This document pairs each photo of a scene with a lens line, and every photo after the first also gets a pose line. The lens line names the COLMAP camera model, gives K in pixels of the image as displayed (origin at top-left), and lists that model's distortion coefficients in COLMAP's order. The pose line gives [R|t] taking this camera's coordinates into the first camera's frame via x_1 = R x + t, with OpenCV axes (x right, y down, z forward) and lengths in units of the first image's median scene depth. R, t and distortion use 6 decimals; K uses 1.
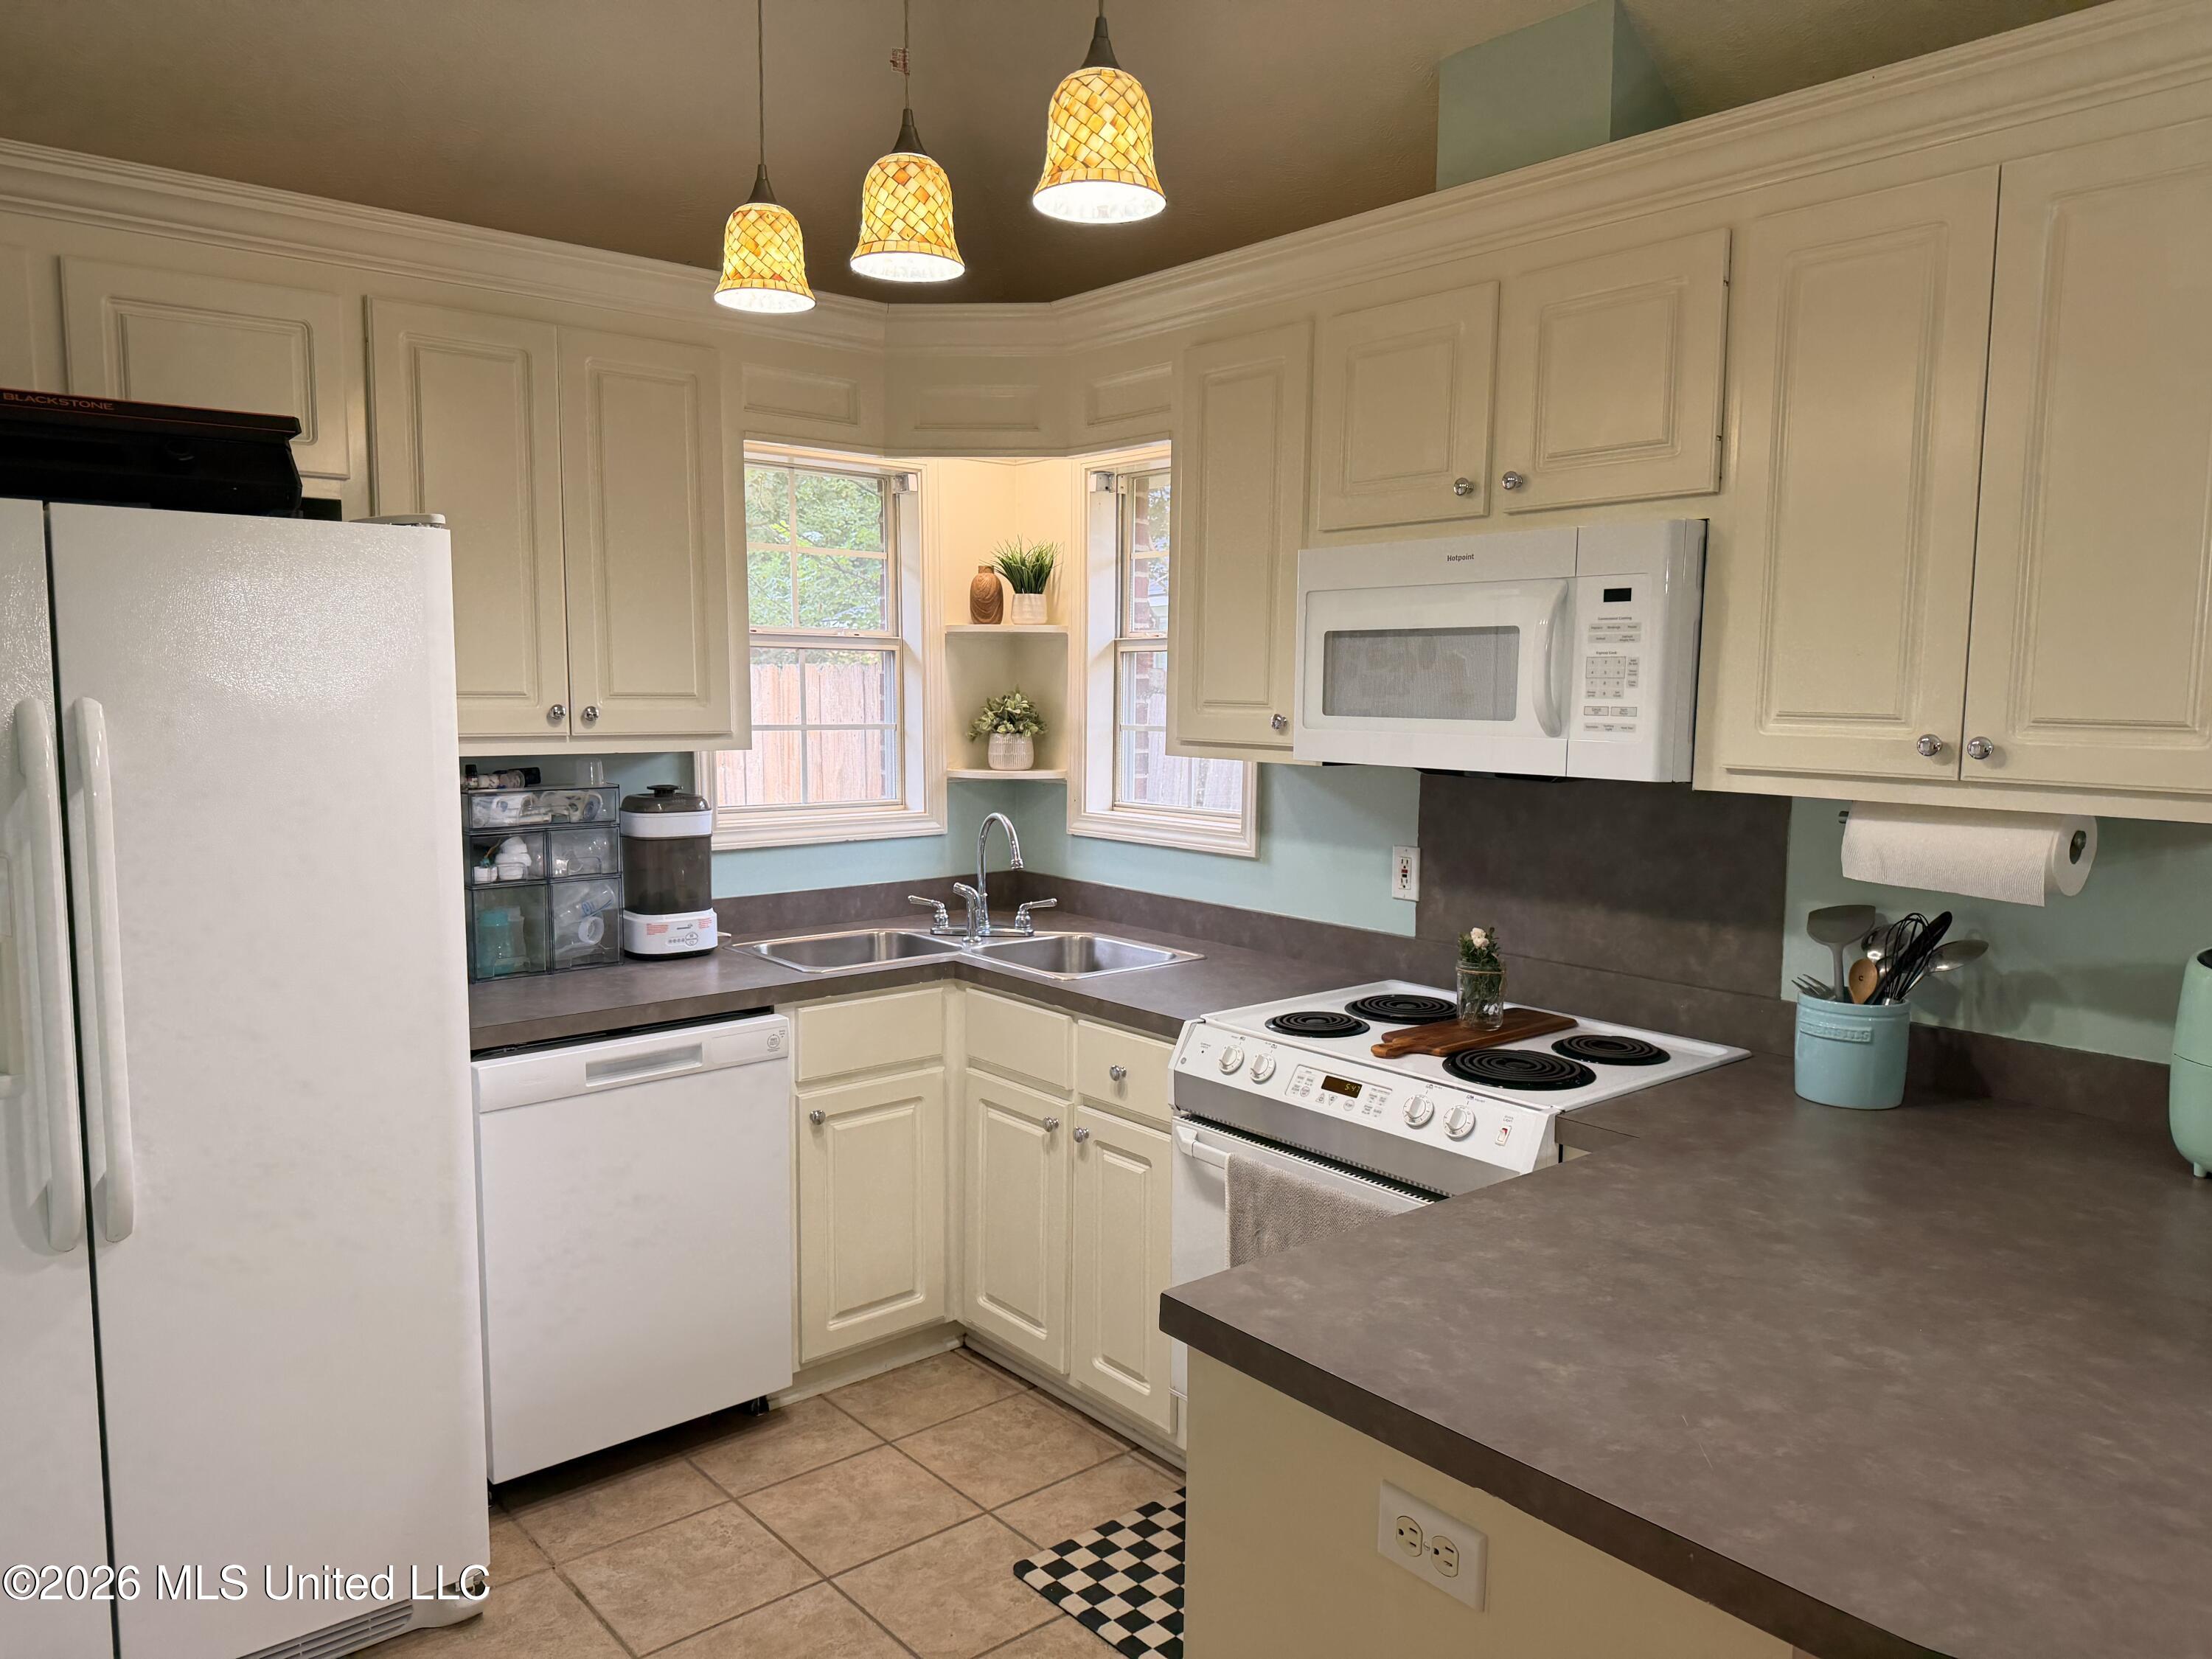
lens RADIAL K [[1587.6, 0, 1112.7], [0, 1587.6, 795.3], [0, 0, 1]] dist [0.157496, -0.195320]
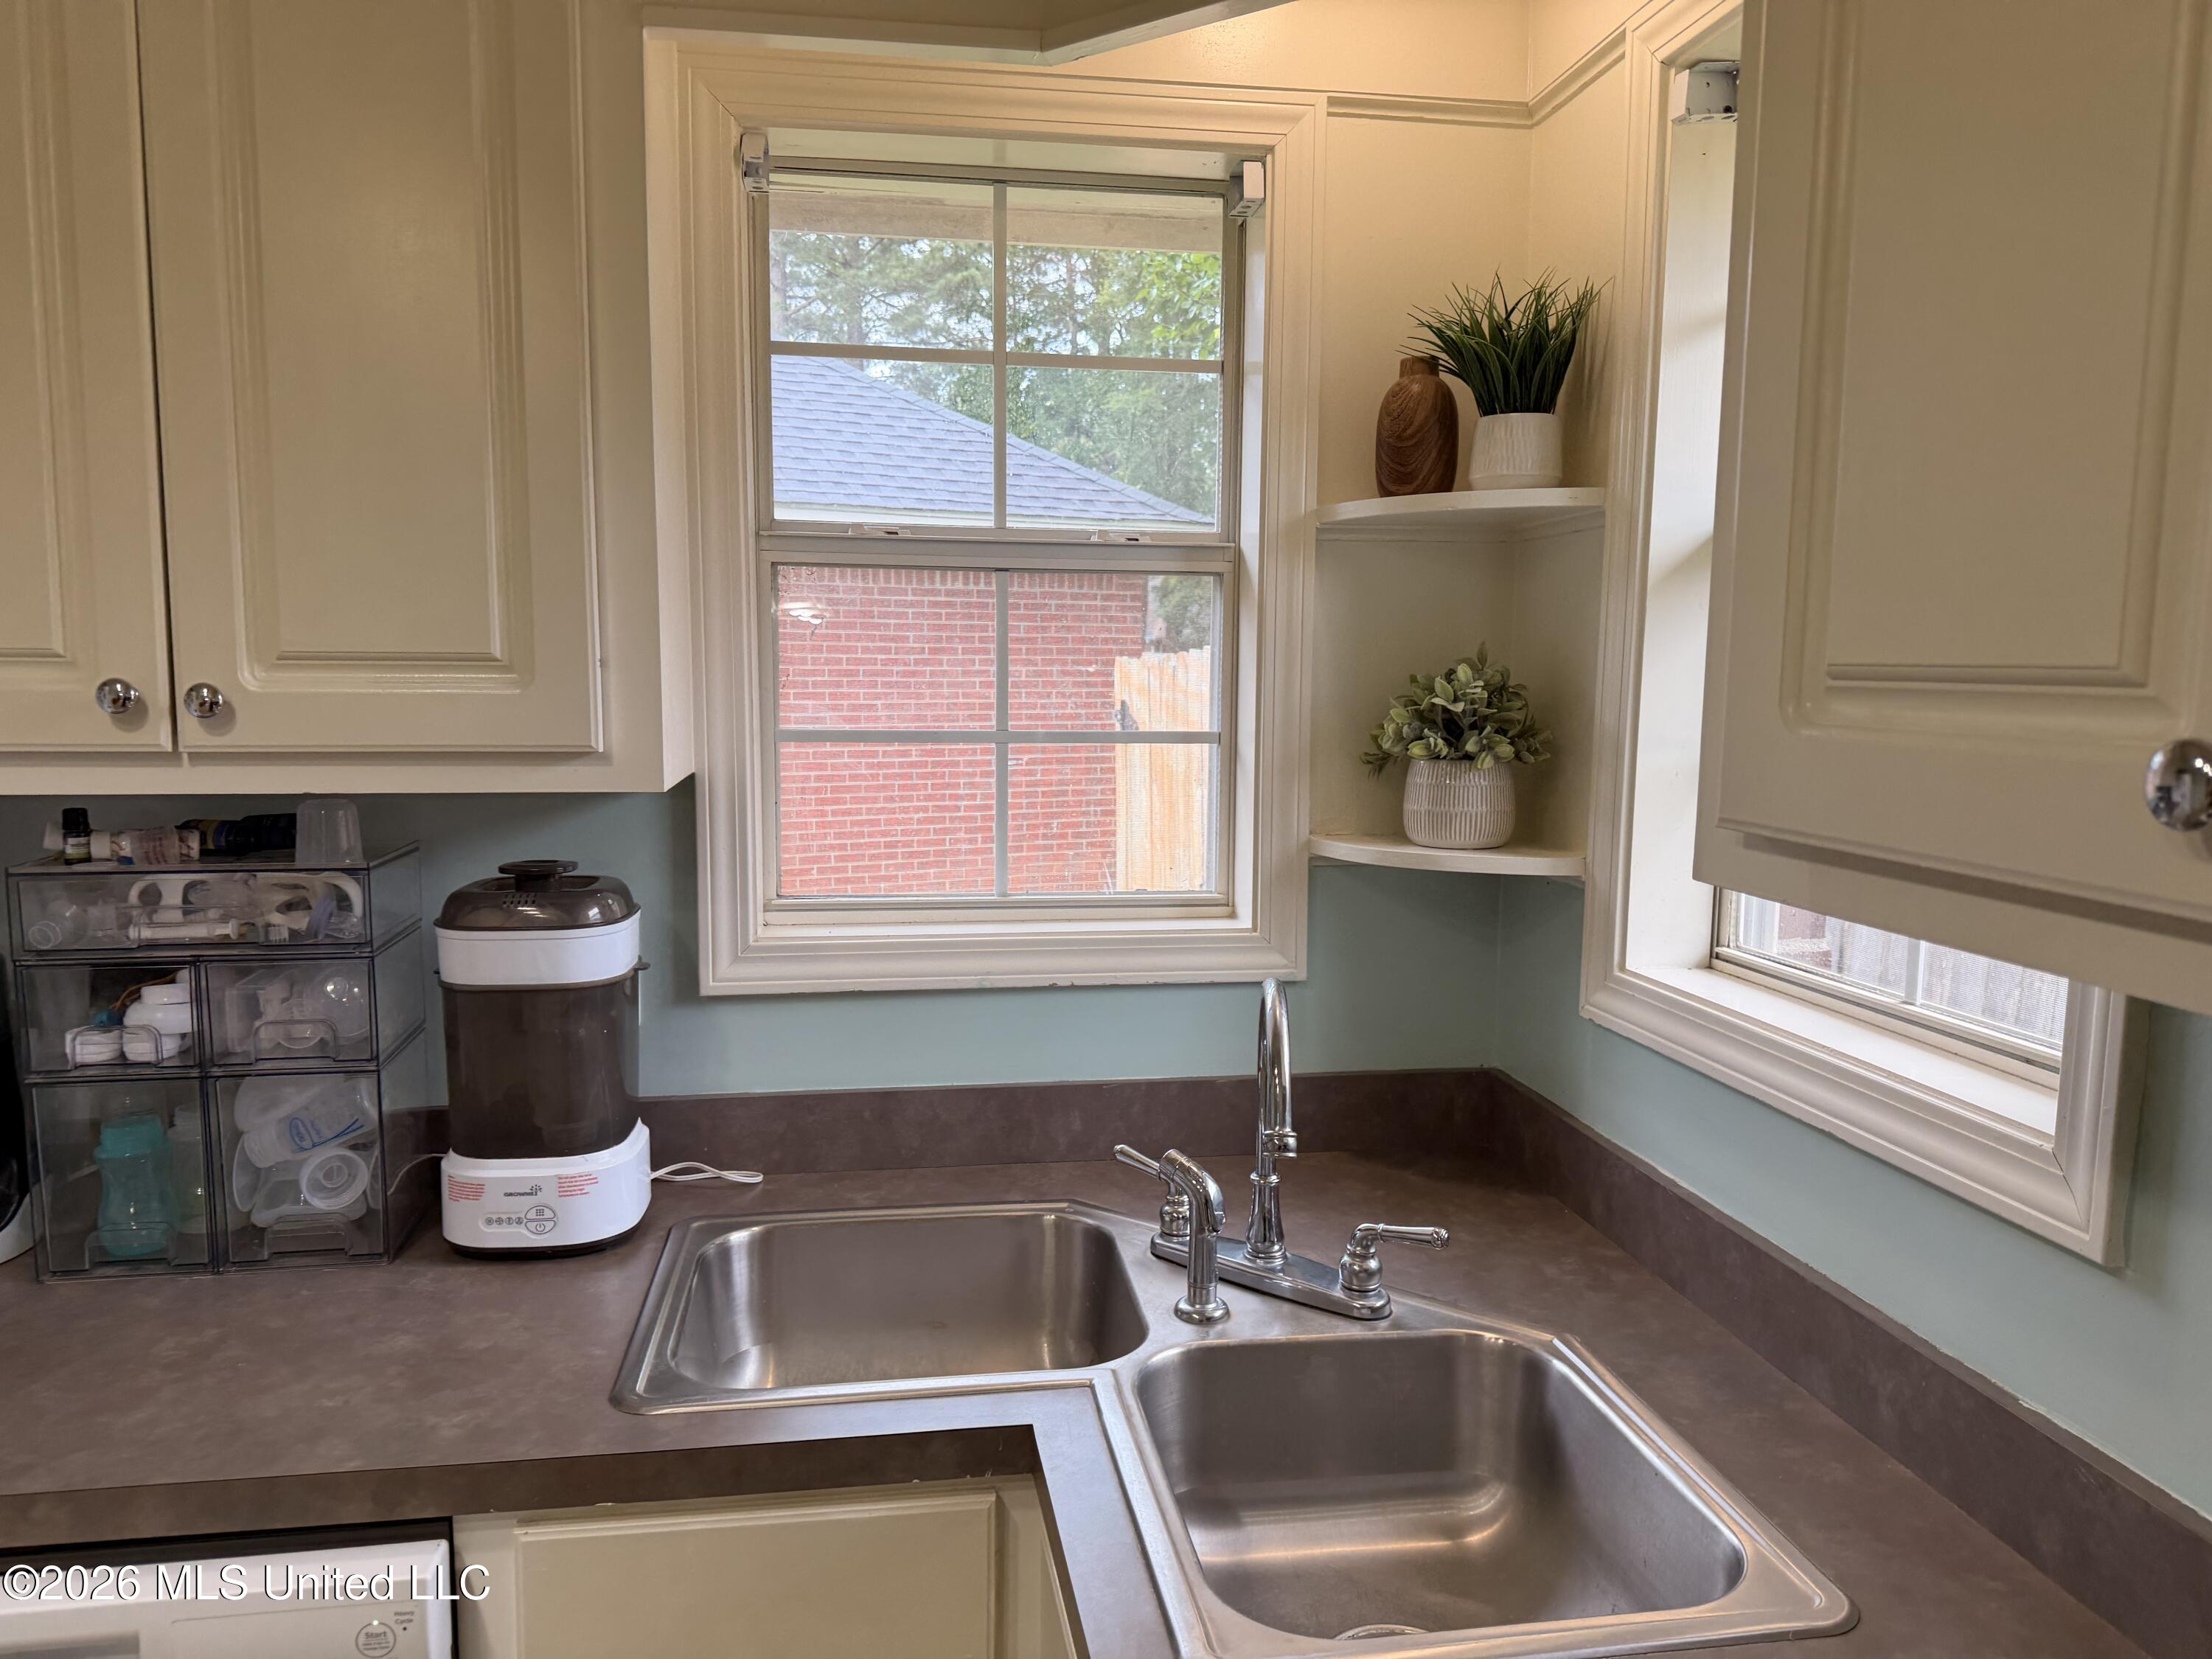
lens RADIAL K [[1542.3, 0, 1086.4], [0, 1542.3, 835.5], [0, 0, 1]] dist [0.146838, -0.325473]
pose [[0.863741, 0.068438, -0.499267, 0.057848], [-0.044525, 0.997225, 0.059668, -0.039811], [0.501965, -0.029308, 0.864391, 0.606033]]
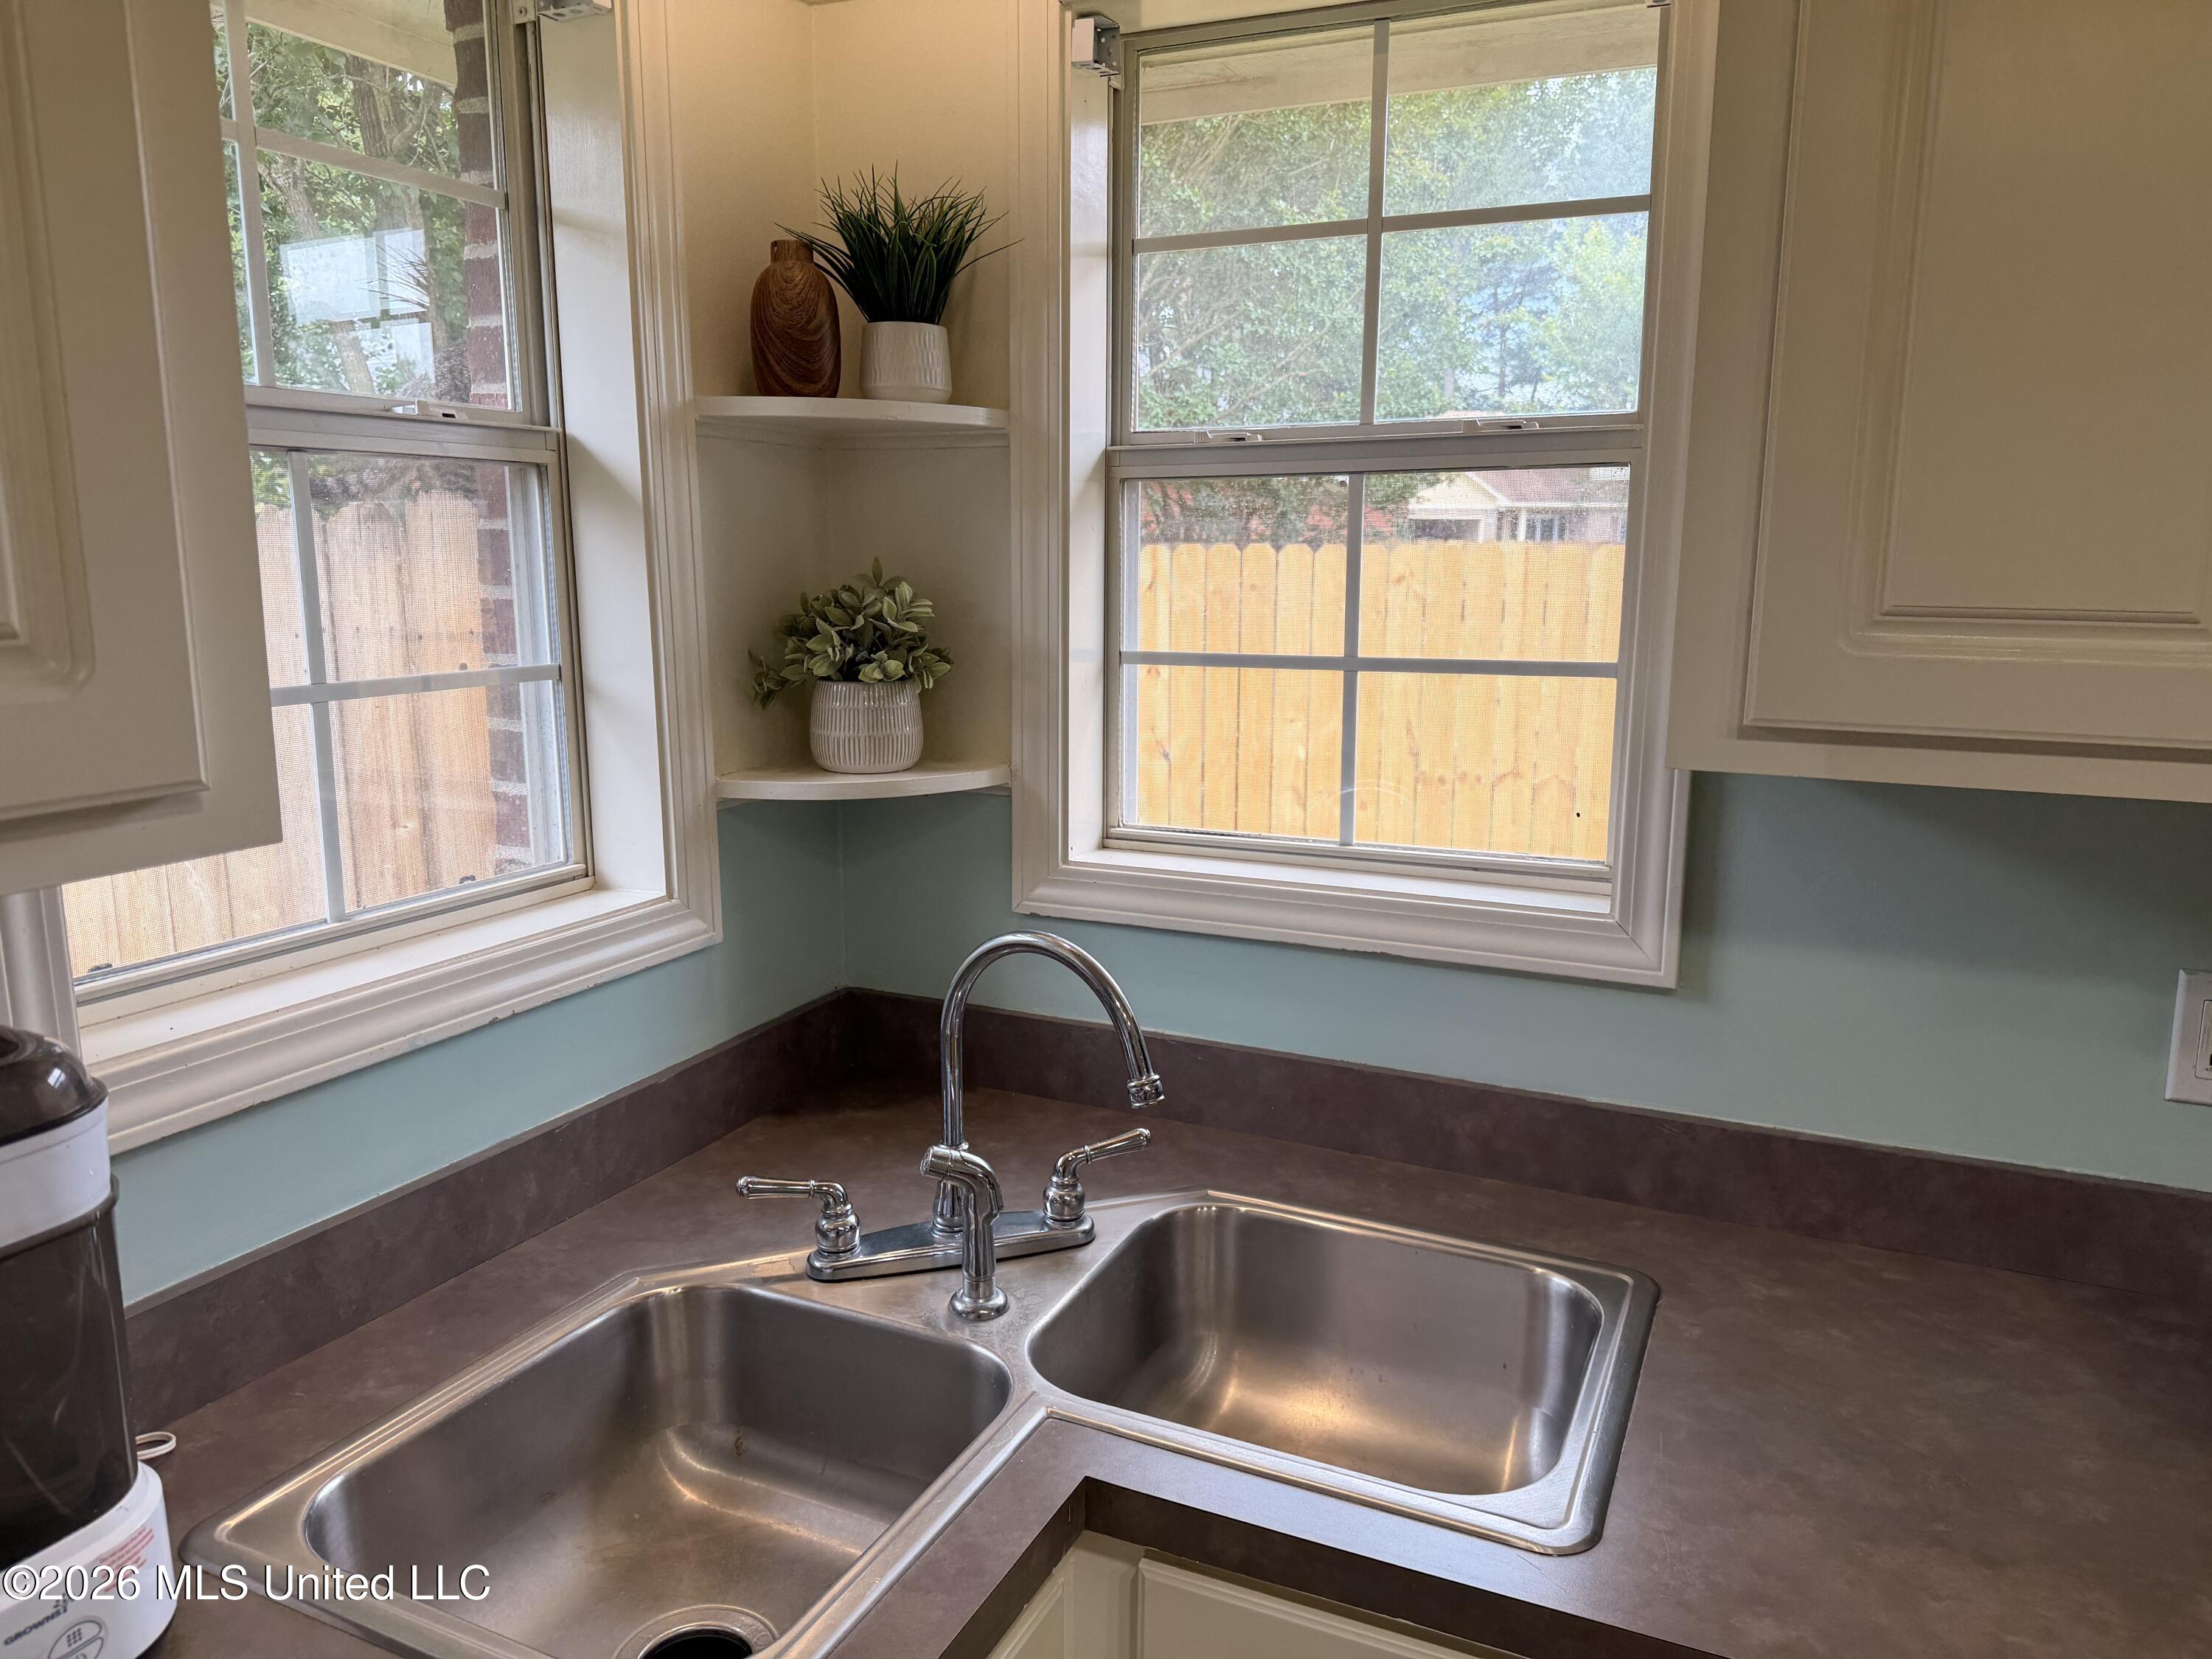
lens RADIAL K [[1548.1, 0, 1074.2], [0, 1548.1, 808.8], [0, 0, 1]] dist [0.025146, -0.001771]
pose [[0.899581, -0.064201, 0.432009, -0.189697], [0.028376, 0.995639, 0.088874, -0.040351], [-0.435831, -0.067691, 0.897479, 0.634075]]
